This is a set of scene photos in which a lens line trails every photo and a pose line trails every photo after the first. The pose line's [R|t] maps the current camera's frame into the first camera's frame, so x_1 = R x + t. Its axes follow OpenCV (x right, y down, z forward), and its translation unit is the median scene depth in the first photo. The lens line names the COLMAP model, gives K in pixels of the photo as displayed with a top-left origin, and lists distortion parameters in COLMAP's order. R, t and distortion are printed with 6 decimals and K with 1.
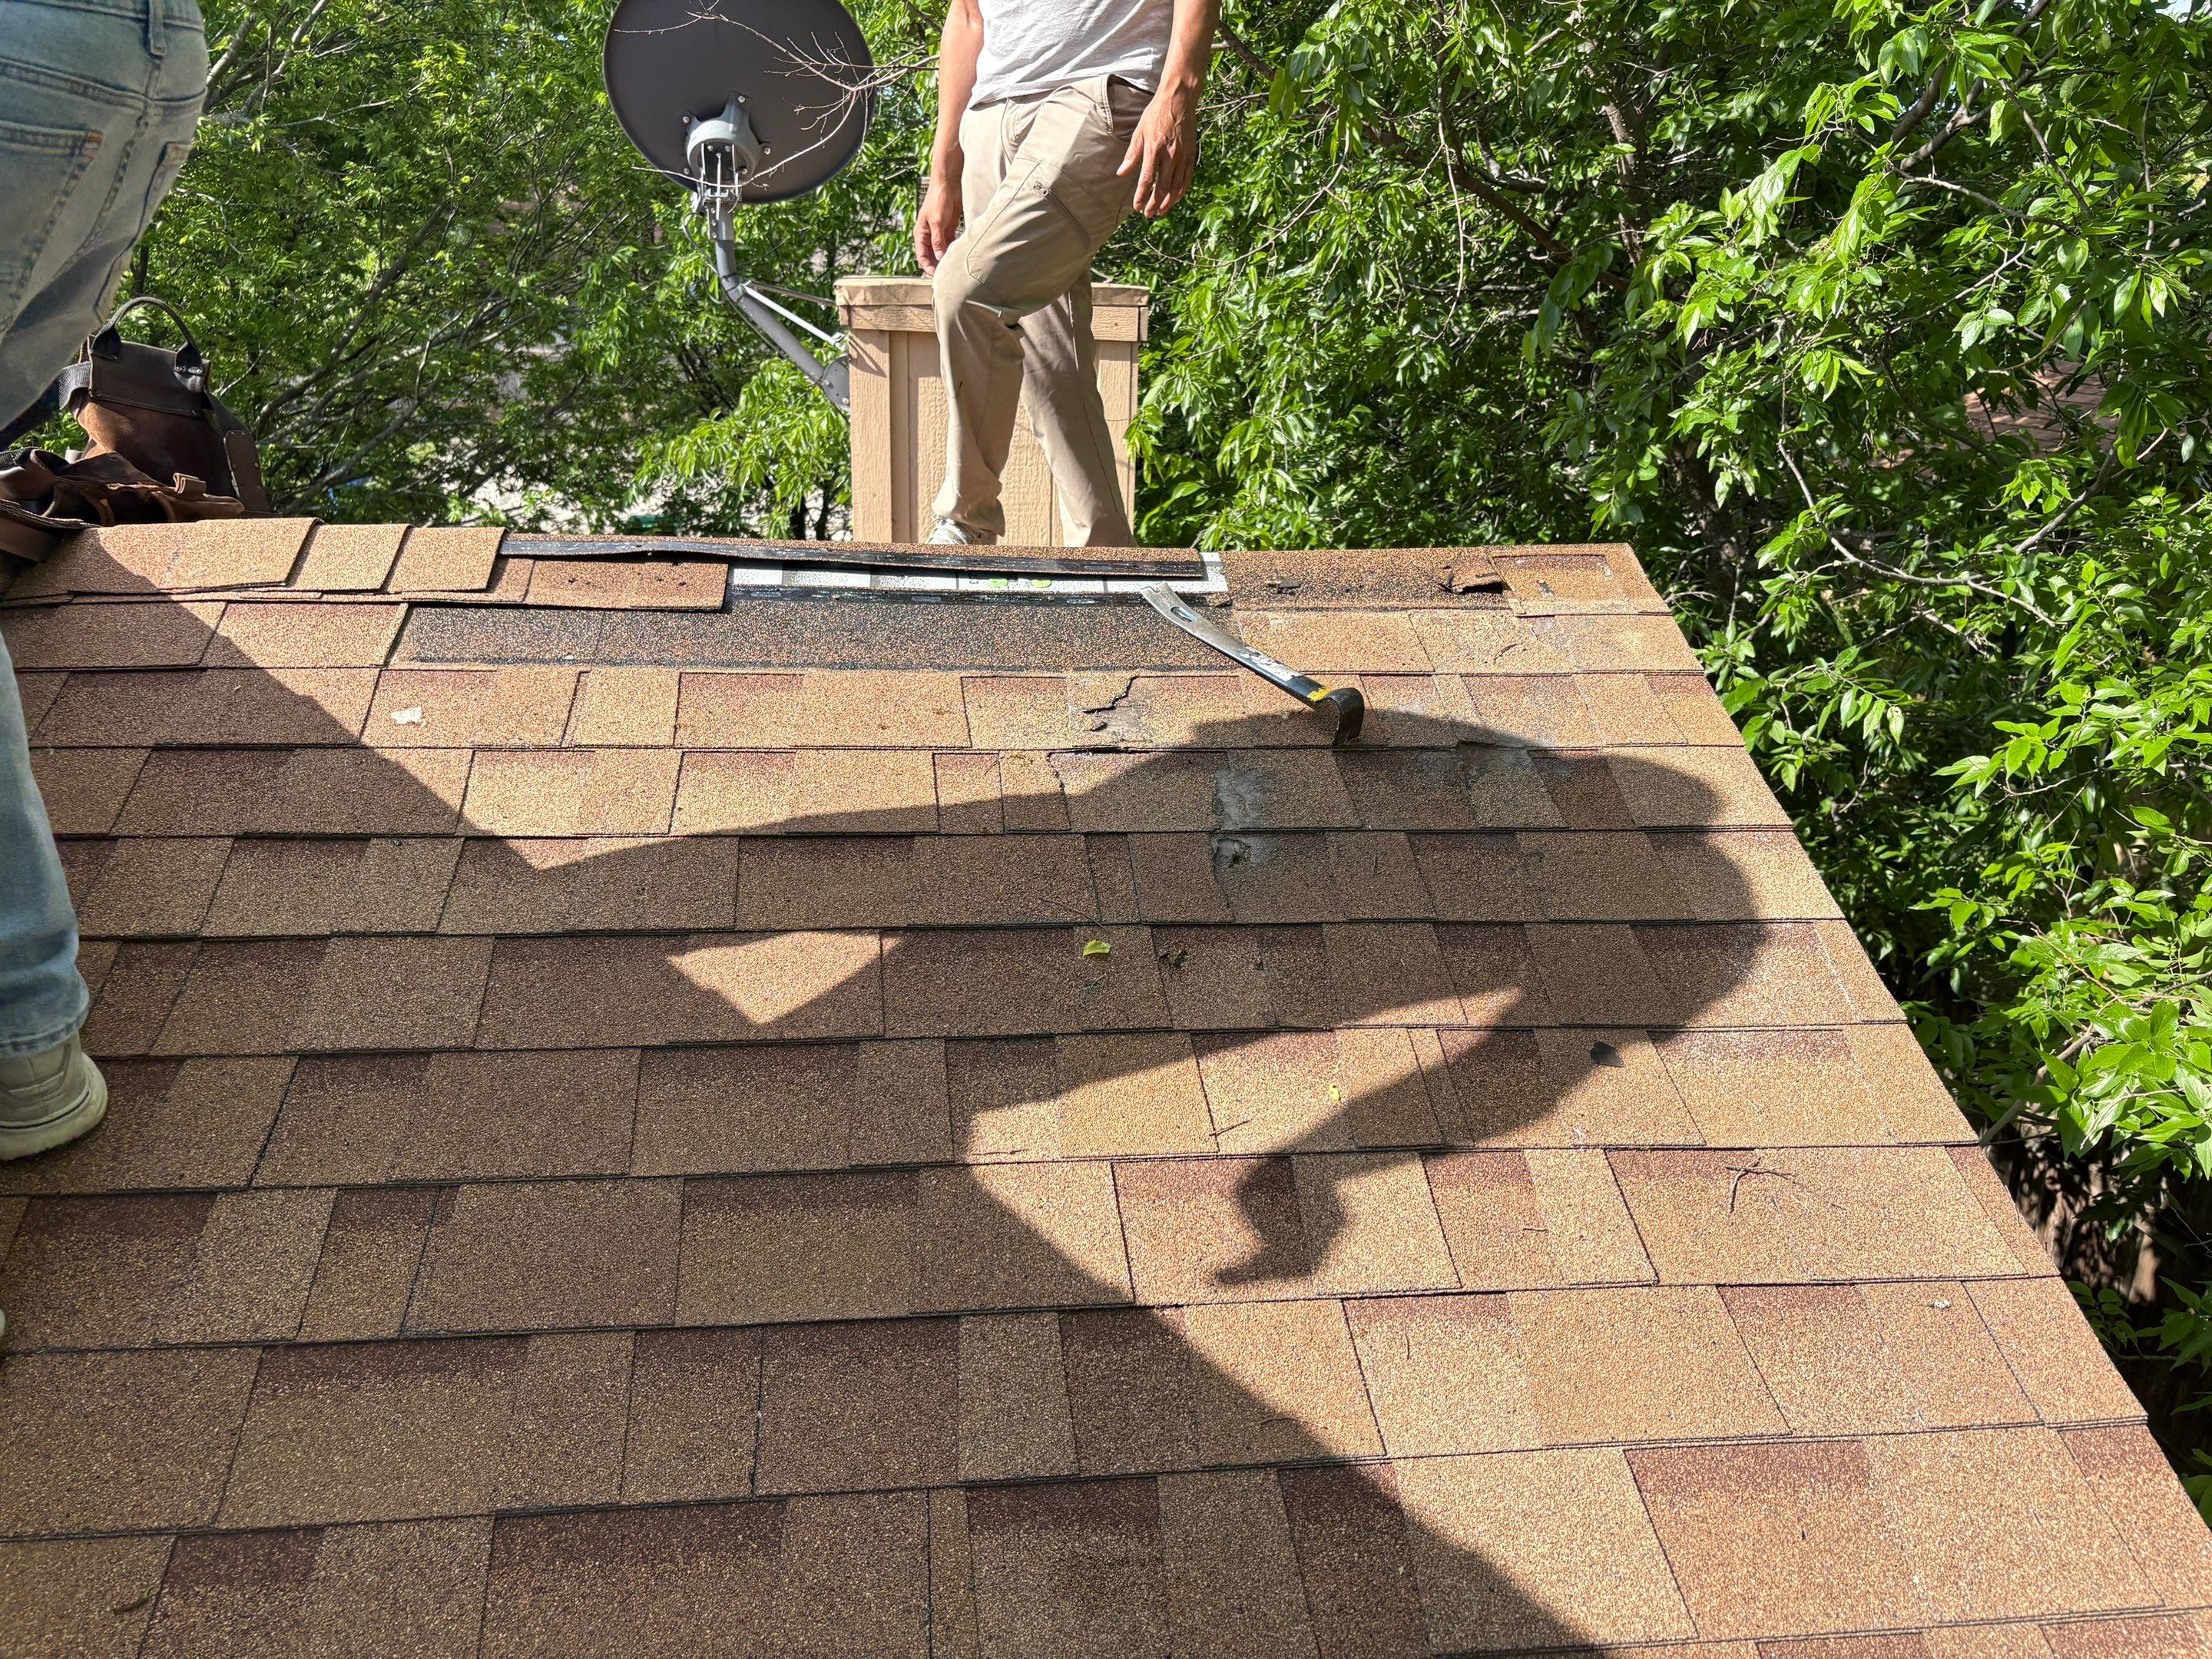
lens RADIAL K [[1725.7, 0, 1106.0], [0, 1725.7, 829.5], [0, 0, 1]] dist [0.041909, 0.005560]
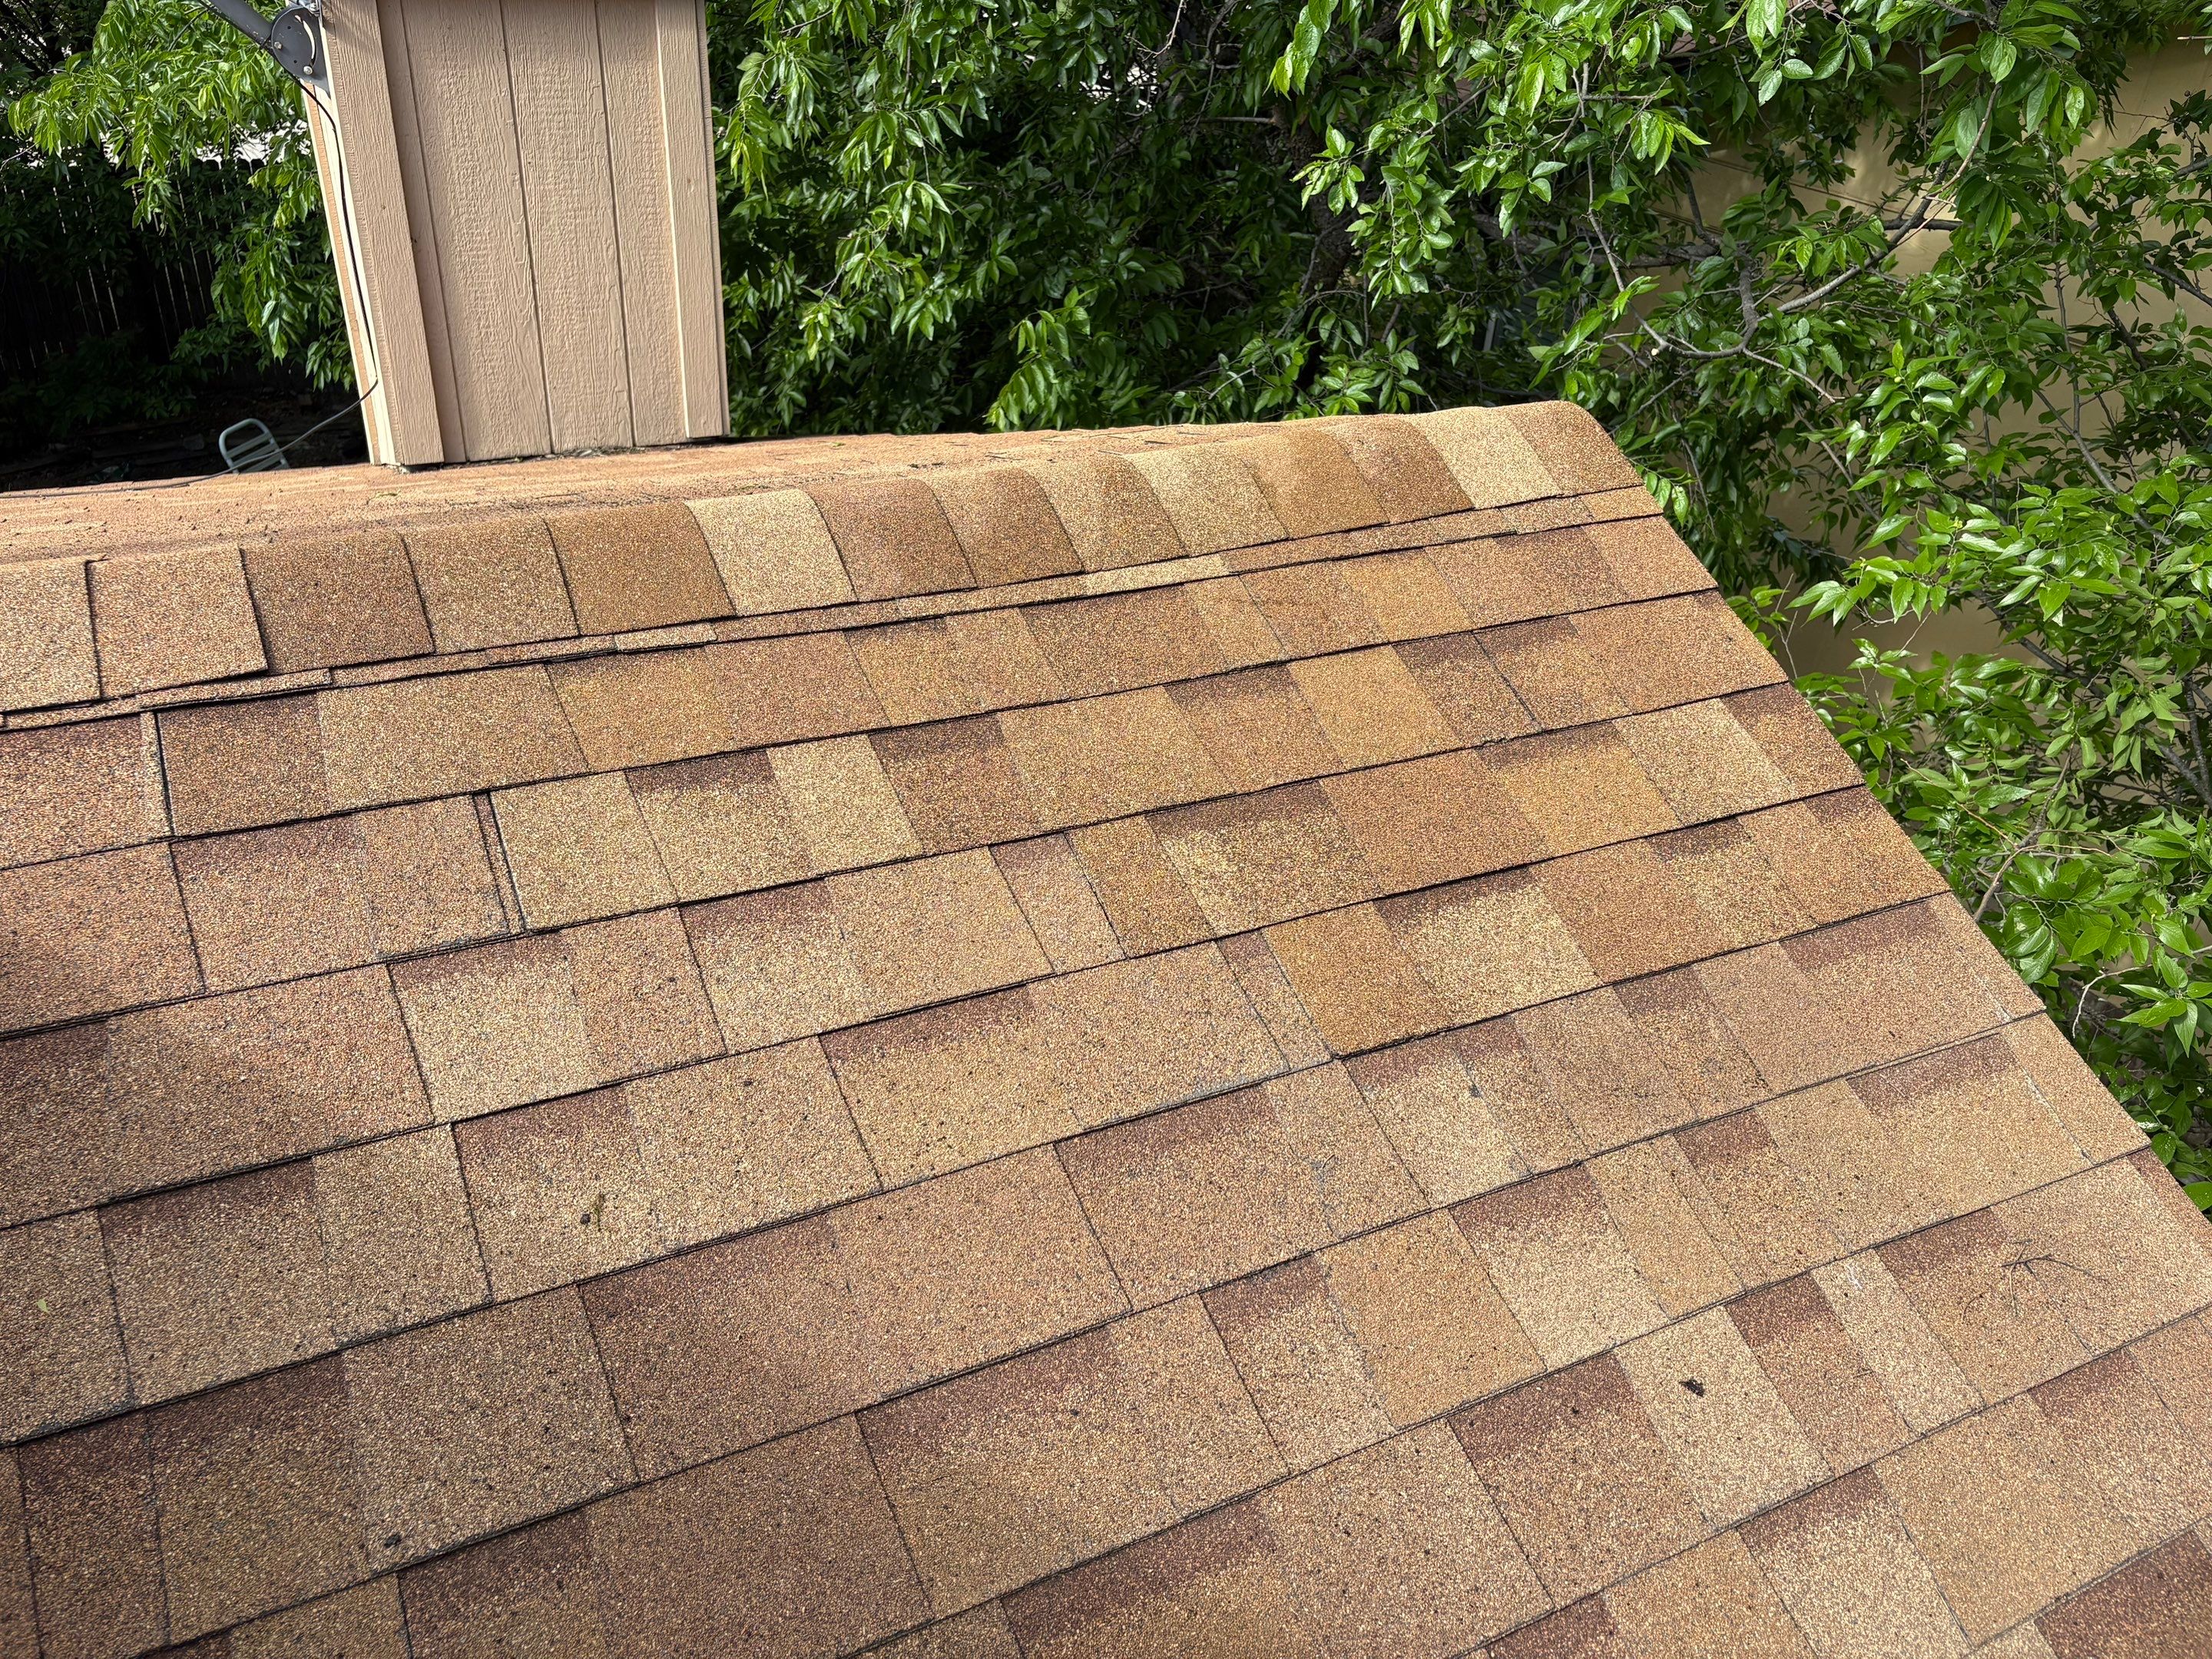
lens RADIAL K [[1797.2, 0, 1106.0], [0, 1797.2, 829.5], [0, 0, 1]] dist [0.013490, -0.001269]
pose [[0.934709, -0.151020, 0.321732, -0.207926], [0.071546, 0.966655, 0.245885, -0.165961], [-0.348137, -0.206812, 0.914346, 0.168468]]
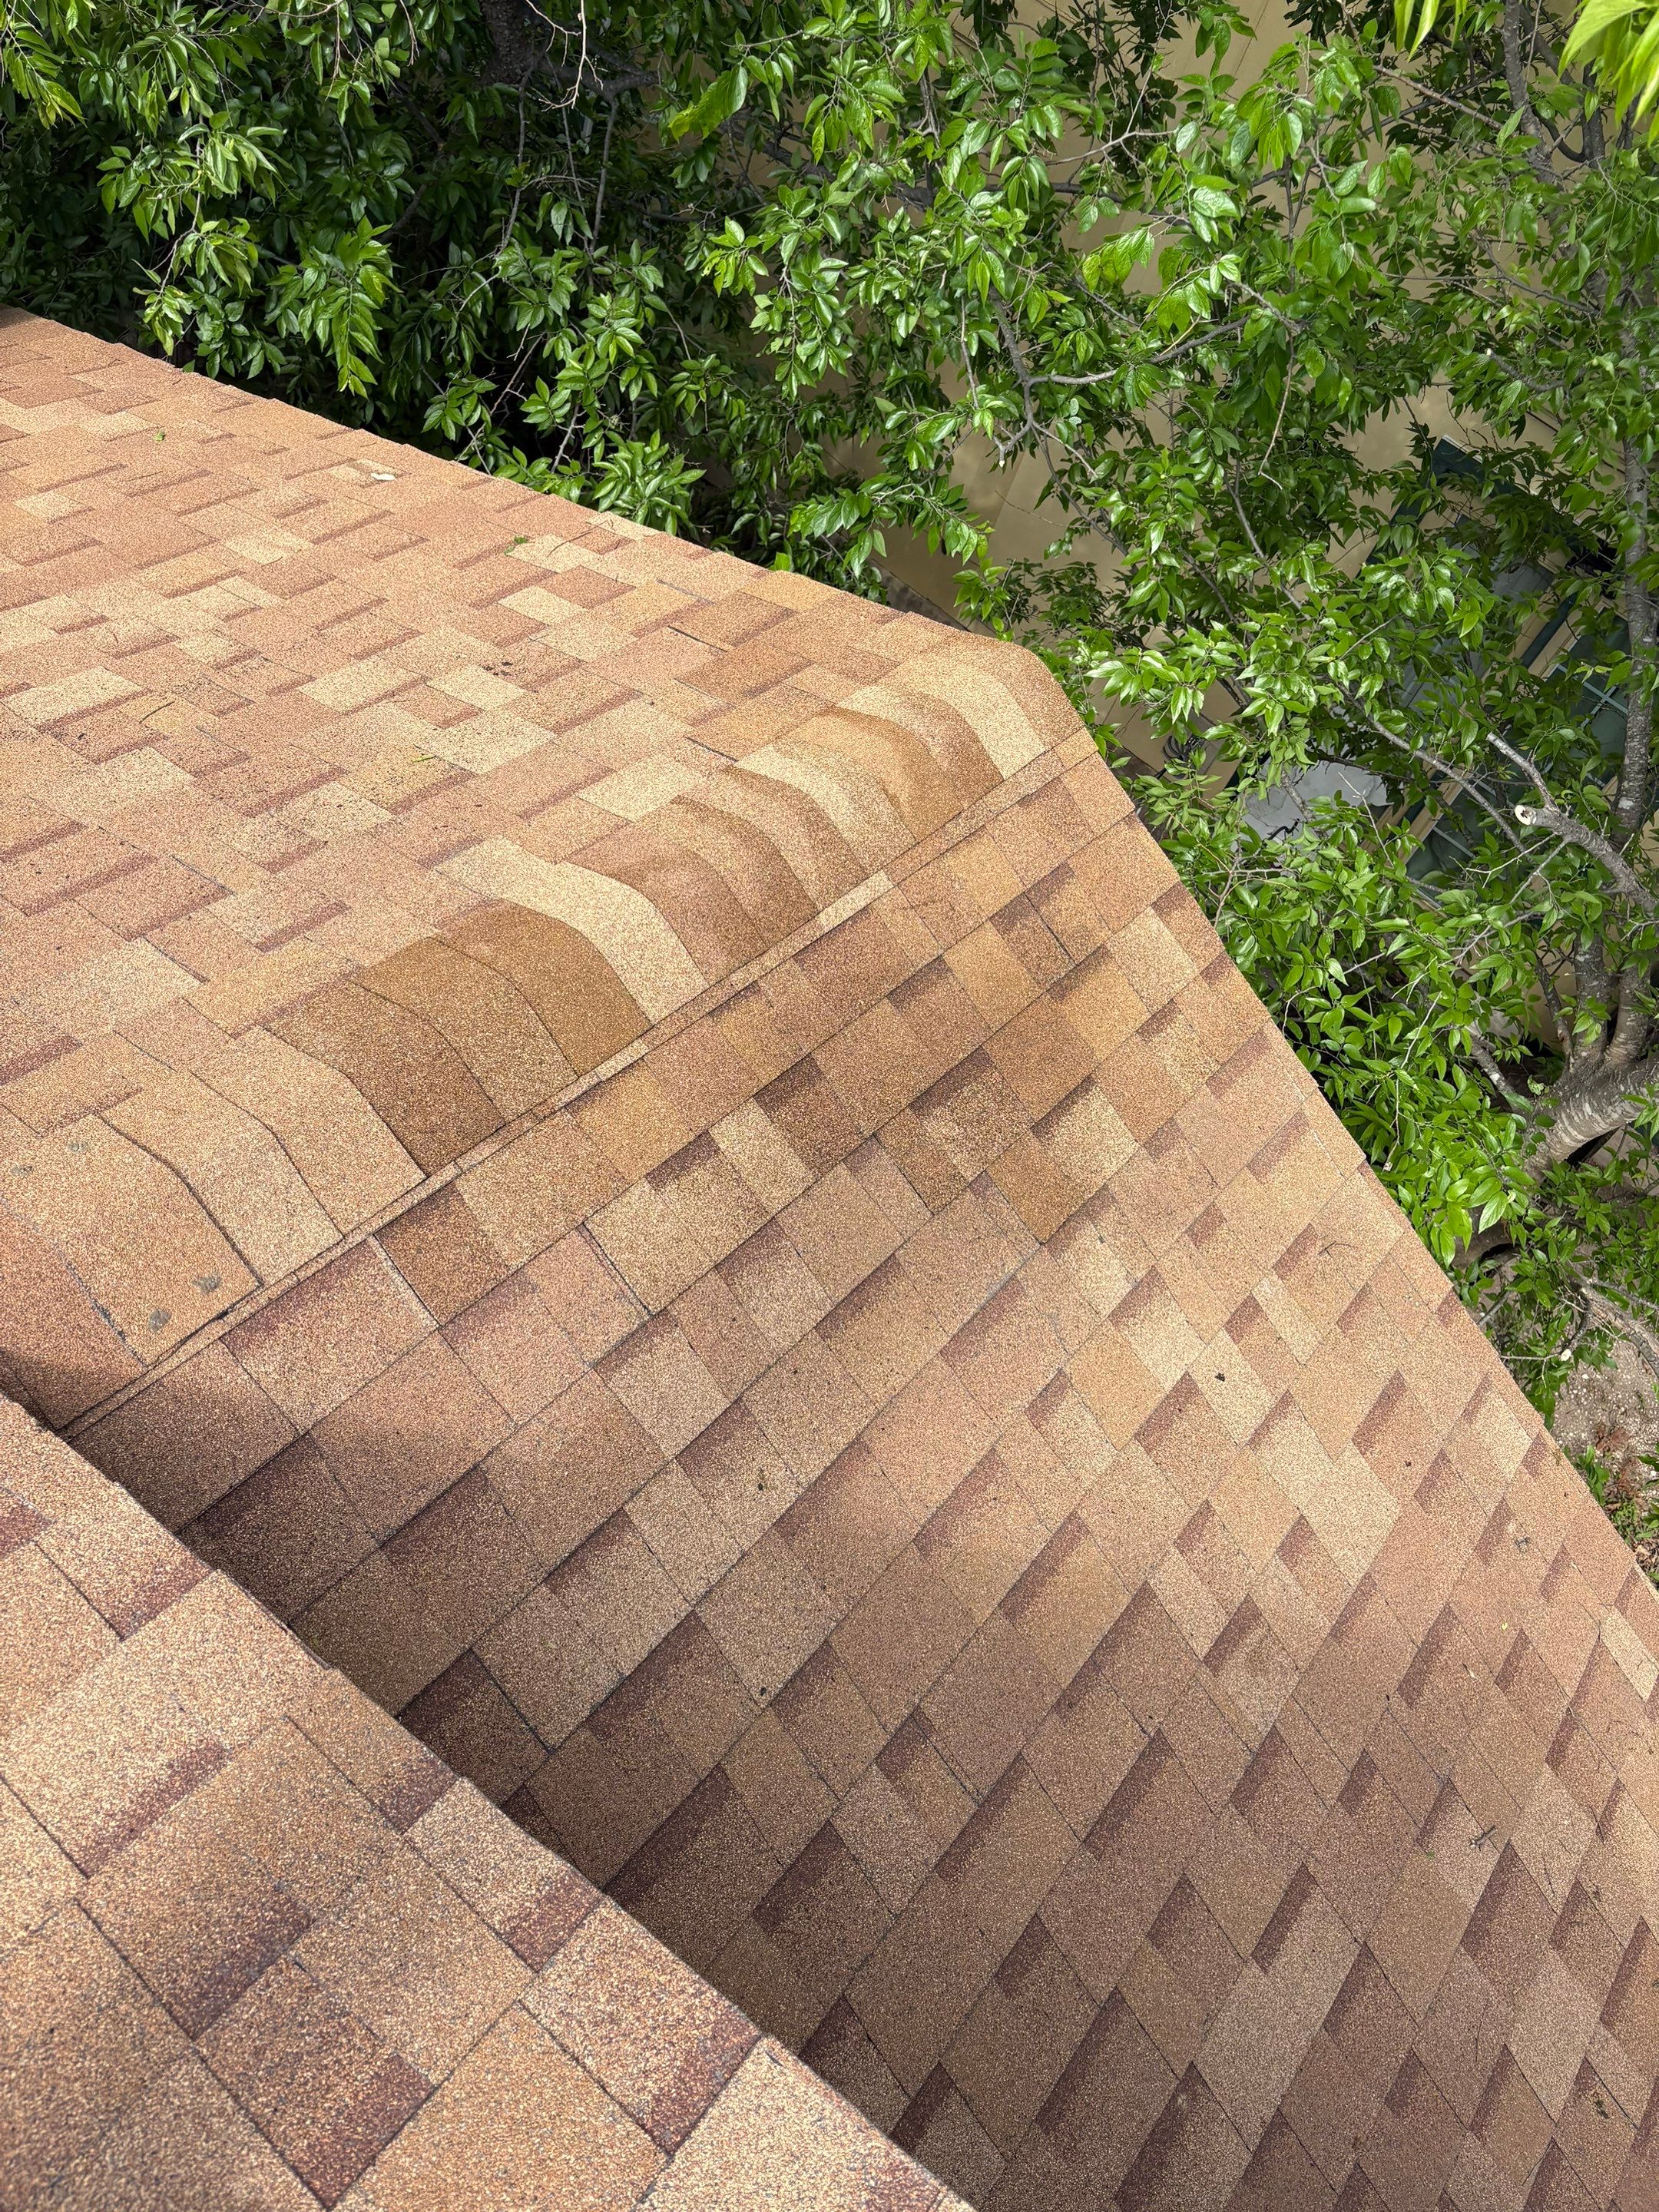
lens RADIAL K [[1725.7, 0, 829.5], [0, 1725.7, 1106.0], [0, 0, 1]] dist [0.041909, 0.005560]
pose [[0.694265, -0.433095, 0.574826, -0.534499], [-0.042657, 0.772515, 0.633562, -0.572214], [-0.718454, -0.464380, 0.517856, 0.265336]]
